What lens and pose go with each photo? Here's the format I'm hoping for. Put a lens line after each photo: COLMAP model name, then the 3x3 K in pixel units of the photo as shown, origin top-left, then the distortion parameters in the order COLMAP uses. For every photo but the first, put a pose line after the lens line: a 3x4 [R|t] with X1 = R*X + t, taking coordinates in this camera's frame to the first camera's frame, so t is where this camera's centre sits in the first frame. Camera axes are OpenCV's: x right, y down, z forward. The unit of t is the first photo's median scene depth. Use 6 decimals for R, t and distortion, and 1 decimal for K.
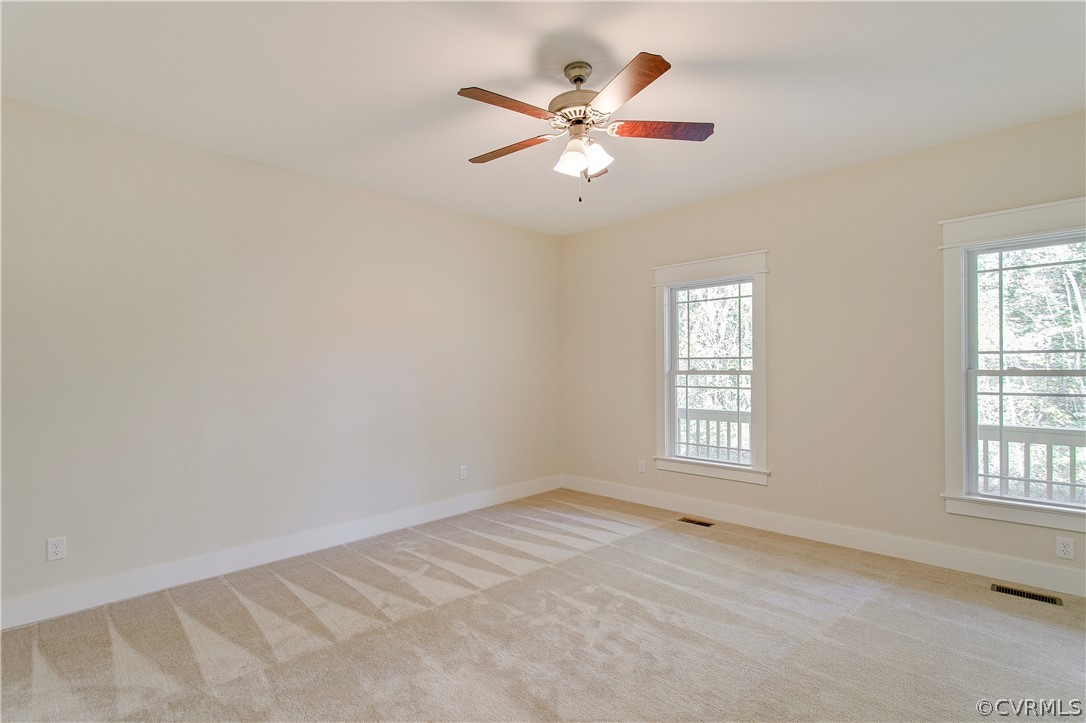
lens RADIAL K [[518.0, 0, 531.0], [0, 518.0, 364.5], [0, 0, 1]] dist [0.000354, 0.000263]
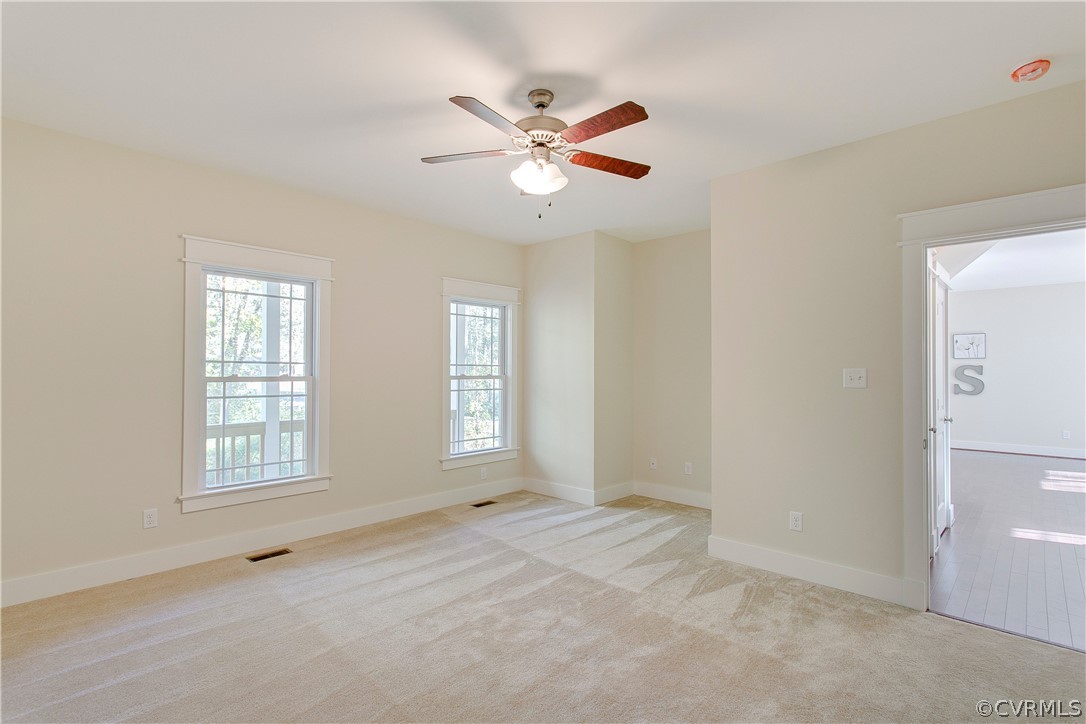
lens RADIAL K [[529.4, 0, 543.7], [0, 529.4, 370.6], [0, 0, 1]] dist [0.033434, -0.000052]
pose [[-0.024377, 0.010837, 0.999644, -0.586809], [-0.007329, 0.999912, -0.011018, 0.008178], [-0.999676, -0.007595, -0.024295, 0.583744]]
